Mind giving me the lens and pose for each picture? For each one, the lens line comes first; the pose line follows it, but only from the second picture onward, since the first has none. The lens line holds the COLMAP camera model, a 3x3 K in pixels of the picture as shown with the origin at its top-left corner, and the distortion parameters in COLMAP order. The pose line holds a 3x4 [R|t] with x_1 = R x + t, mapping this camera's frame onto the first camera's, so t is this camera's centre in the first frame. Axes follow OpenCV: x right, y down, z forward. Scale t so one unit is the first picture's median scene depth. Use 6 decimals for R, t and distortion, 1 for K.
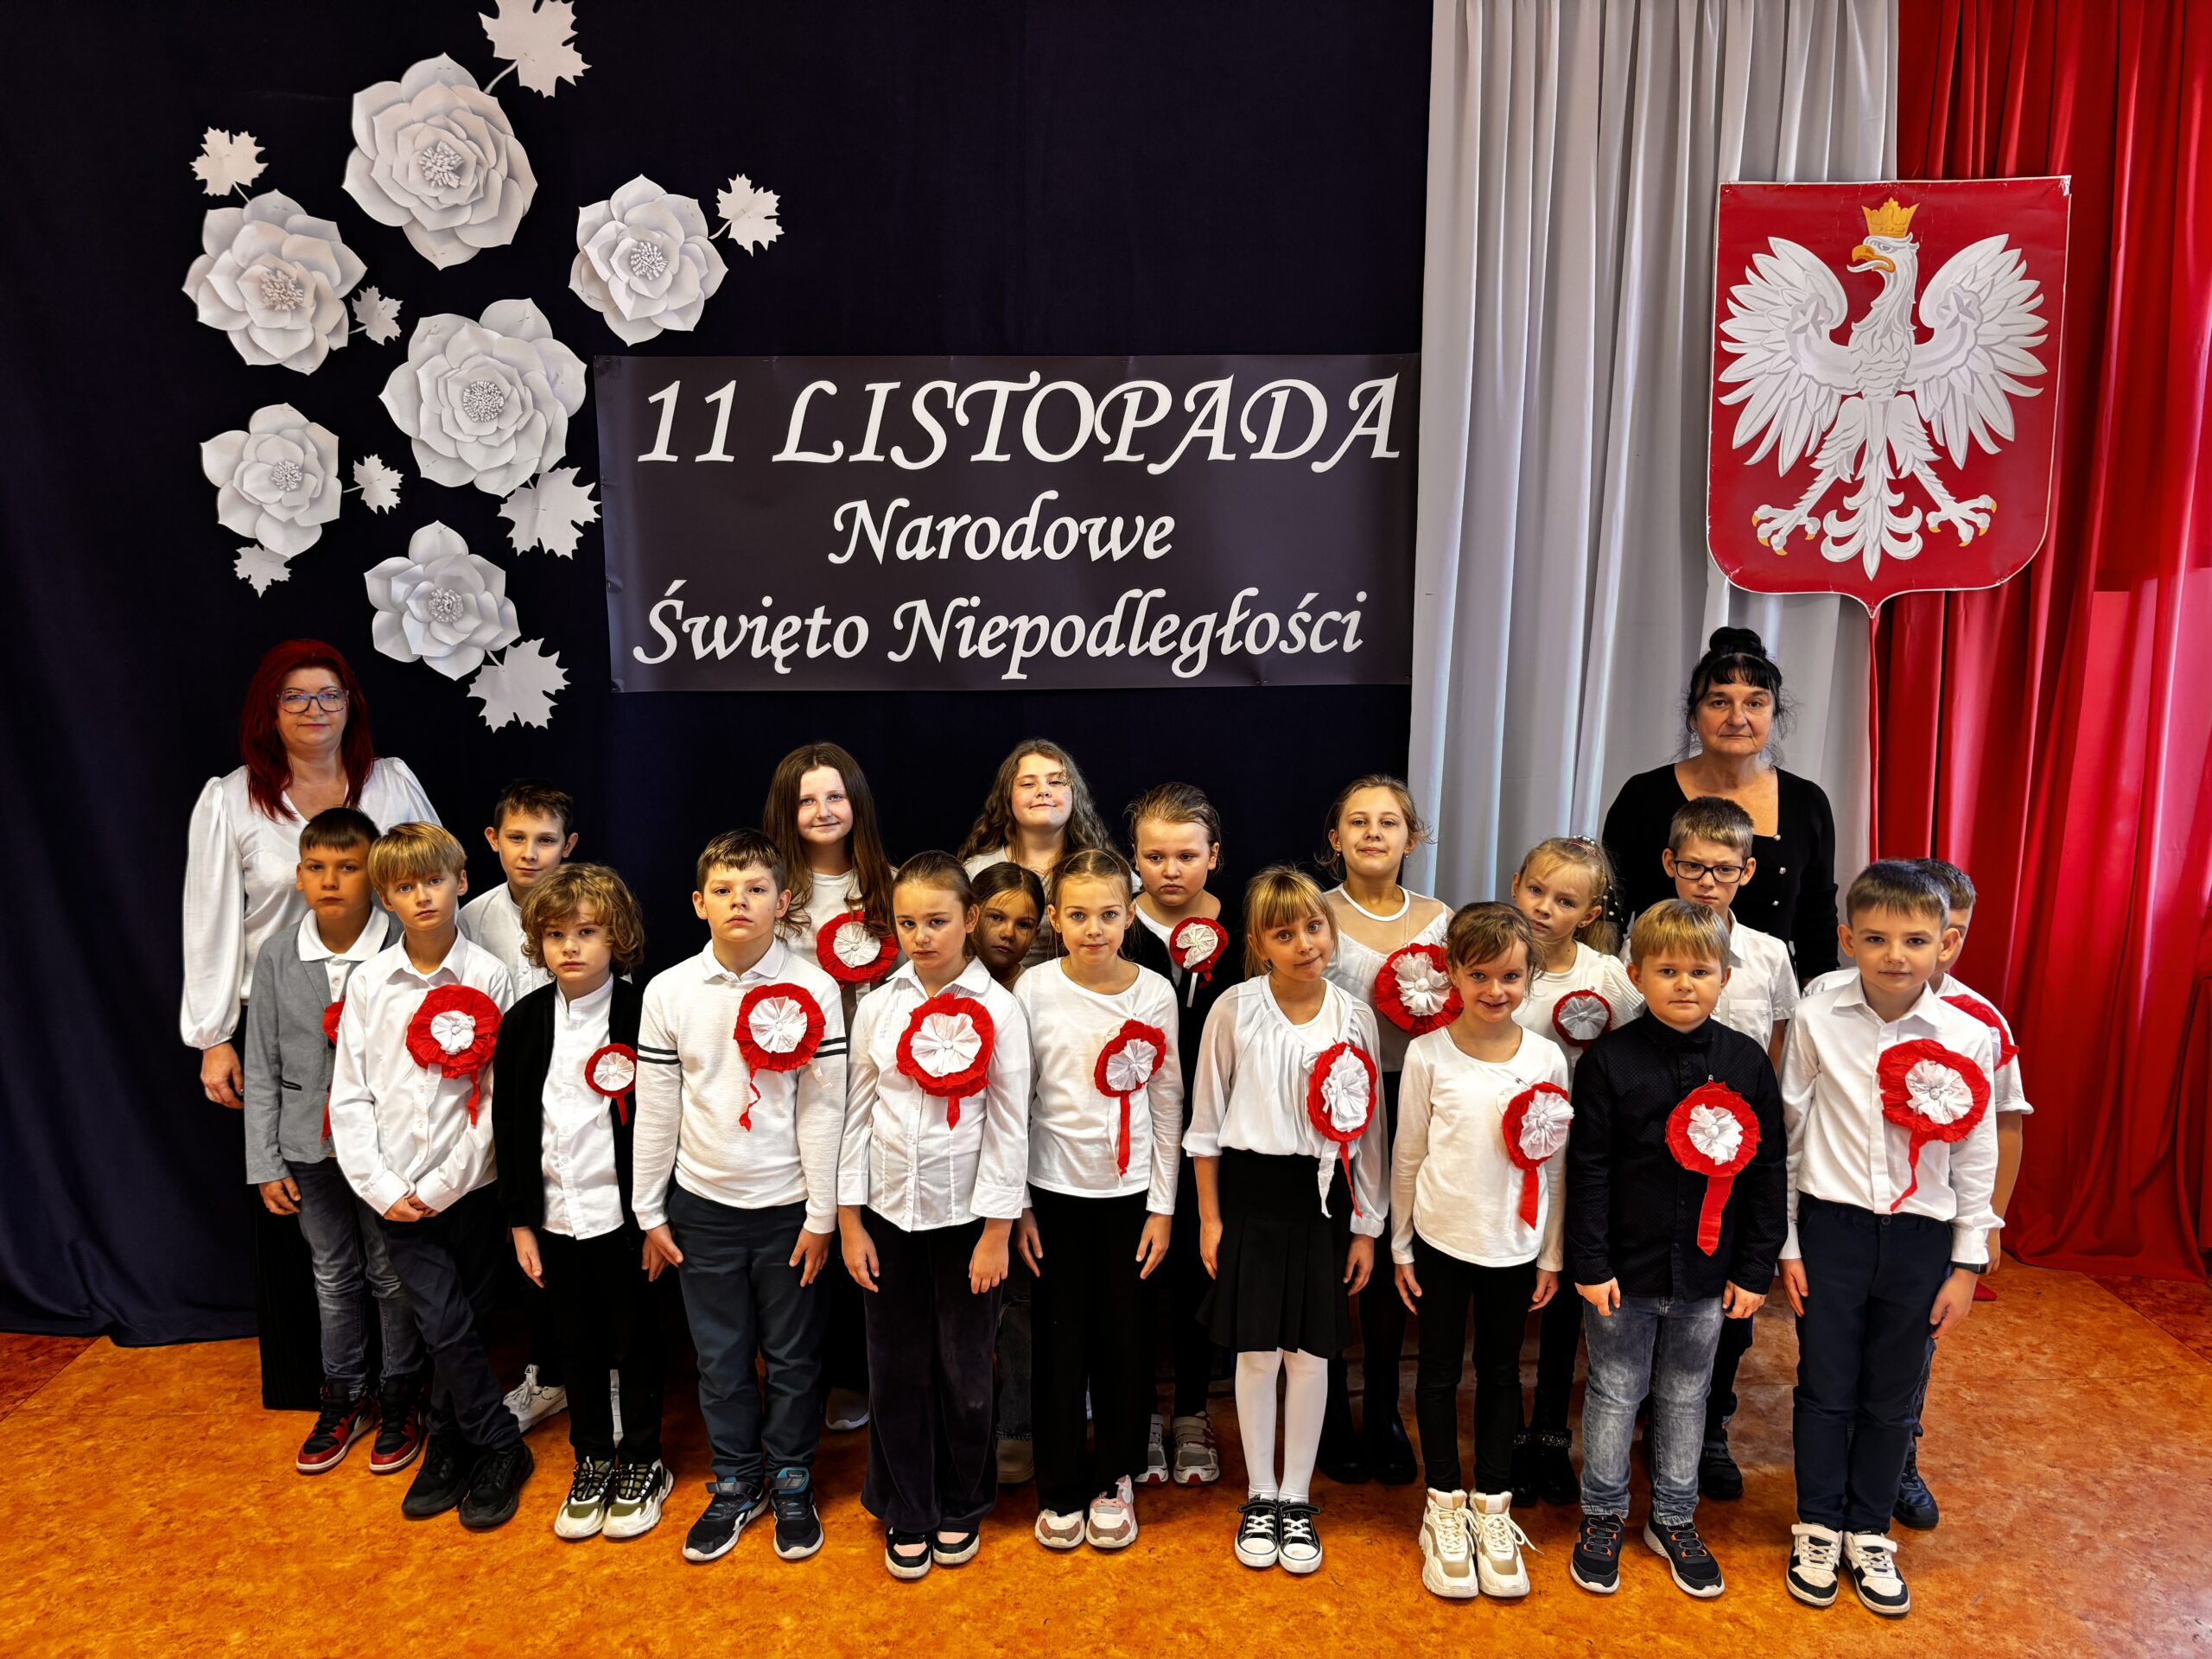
lens RADIAL K [[1724.8, 0, 1077.2], [0, 1724.8, 834.0], [0, 0, 1]] dist [-0.000785, -0.011634]
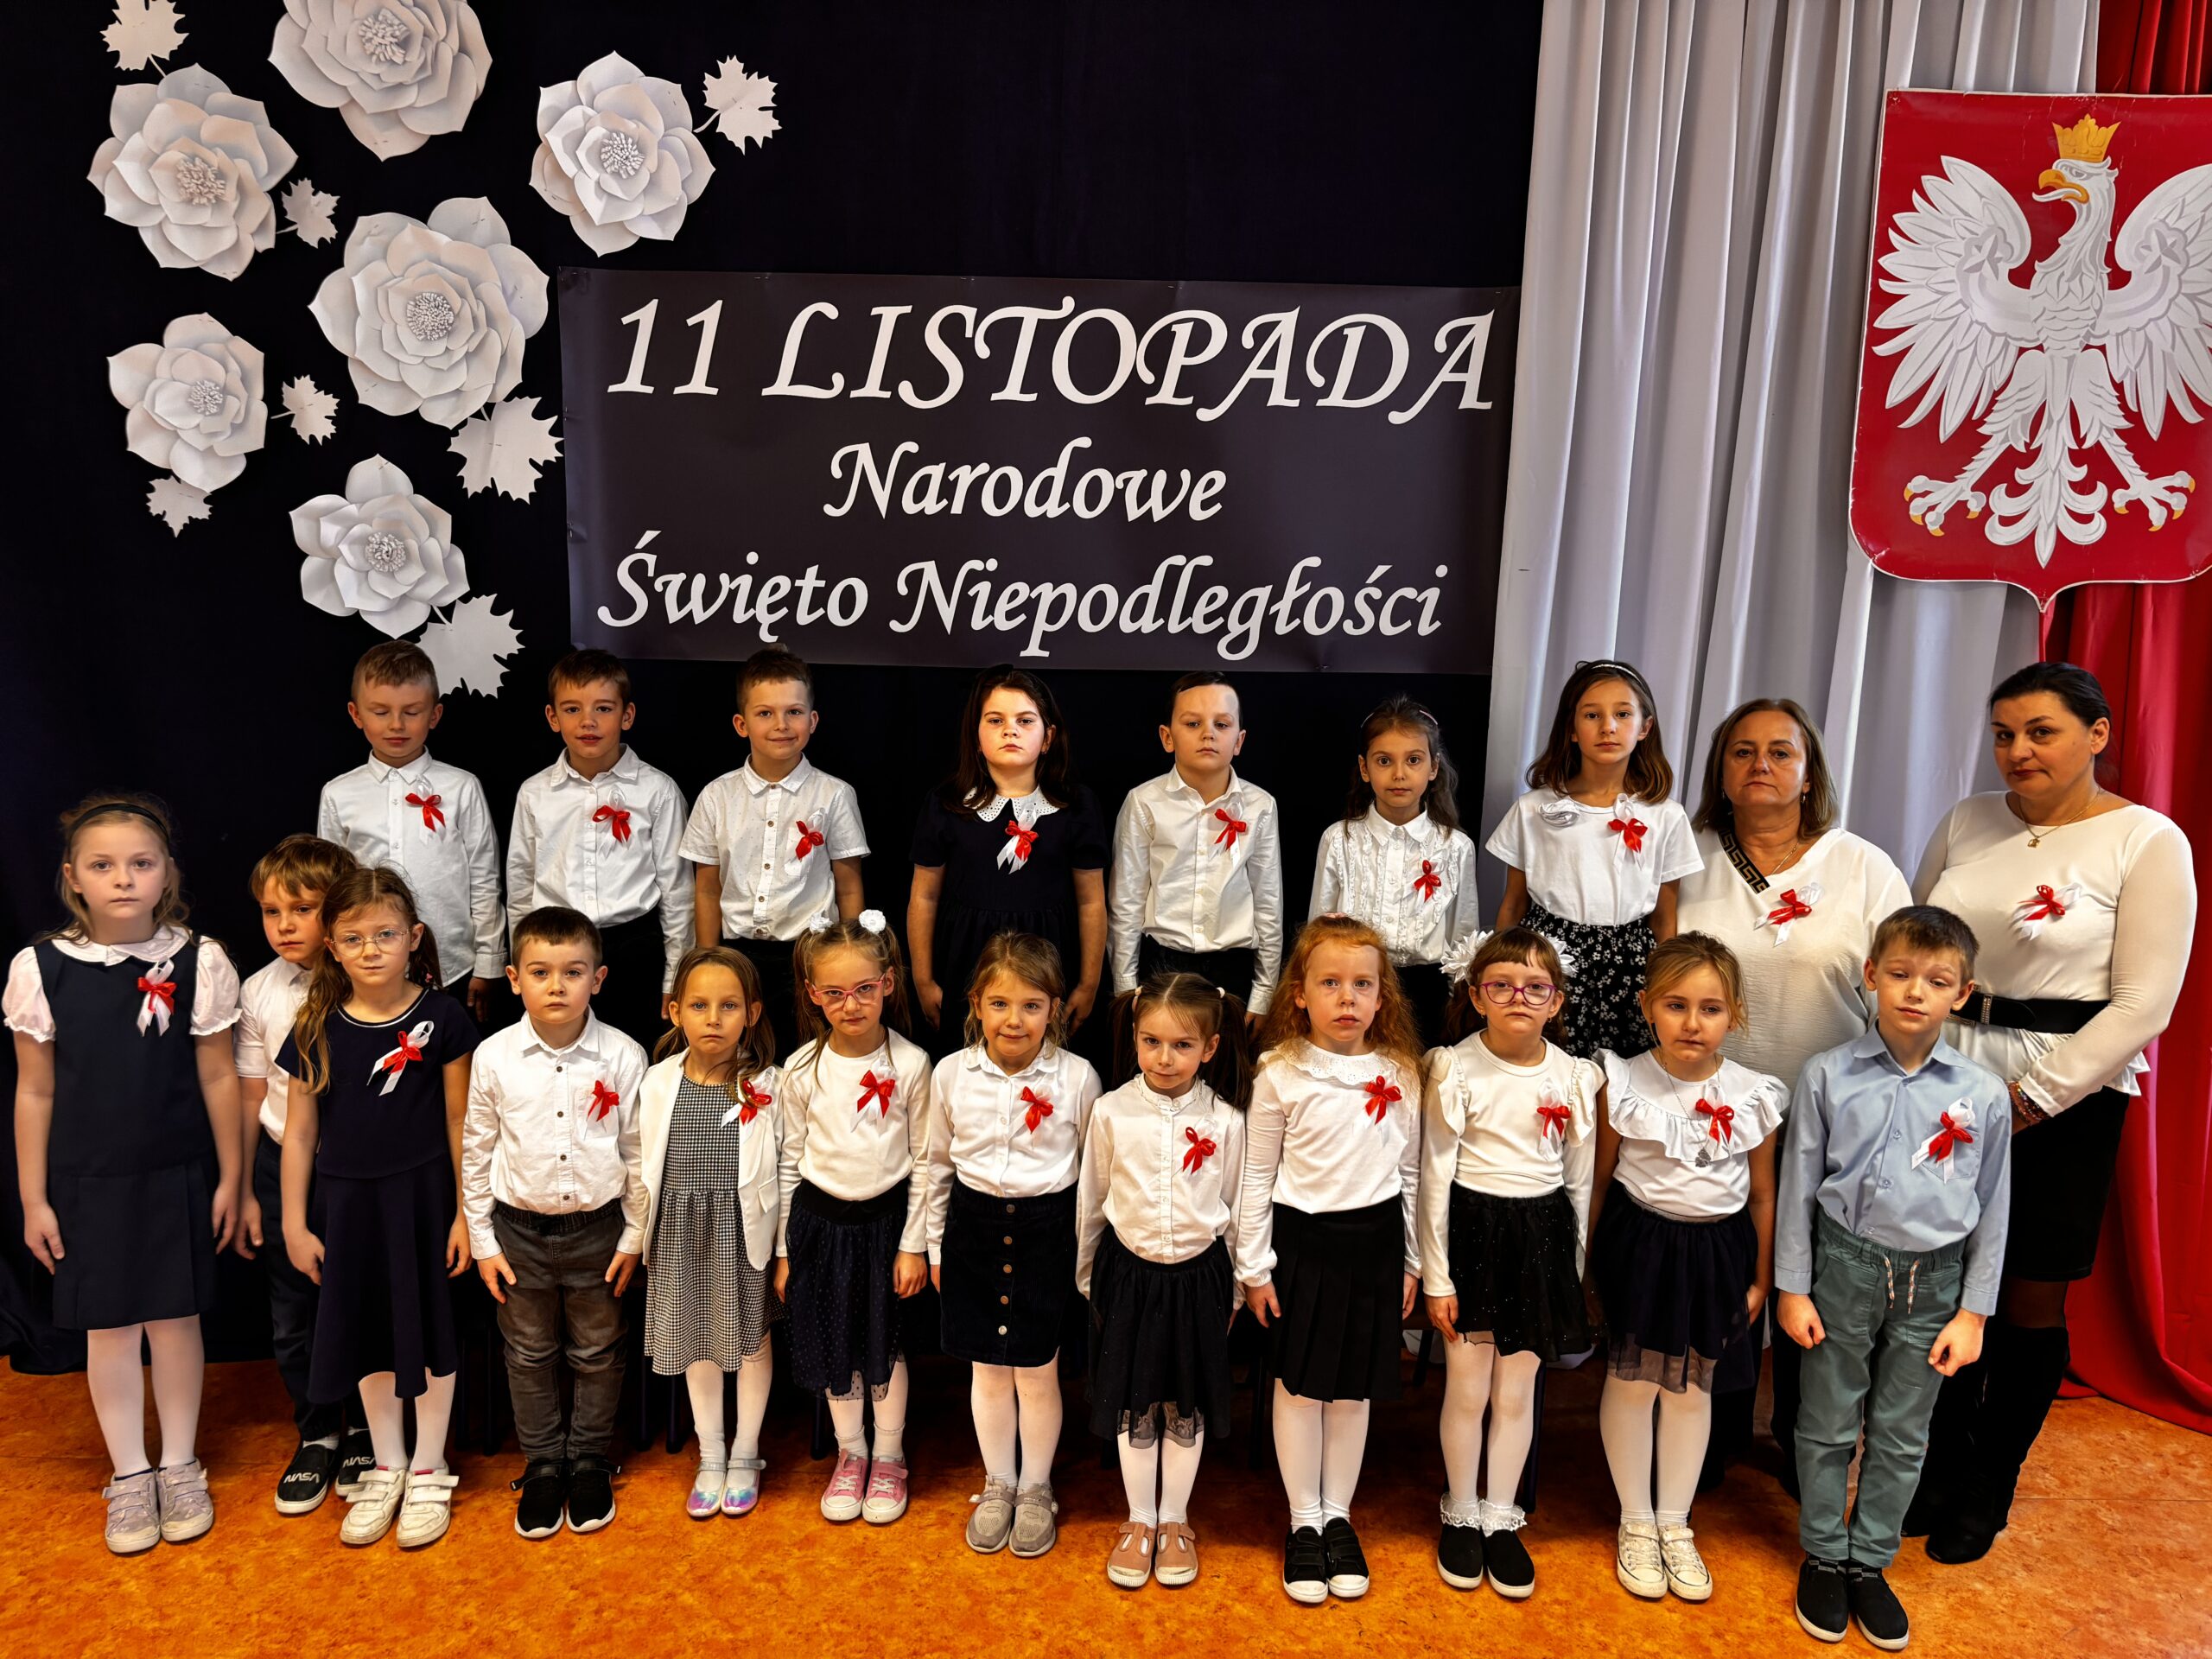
lens RADIAL K [[1724.8, 0, 1092.8], [0, 1724.8, 861.8], [0, 0, 1]] dist [-0.000785, -0.011634]
pose [[0.999360, 0.030705, -0.018331, 0.011931], [-0.030133, 0.999074, 0.030707, -0.014407], [0.019257, -0.030135, 0.999360, 0.135155]]
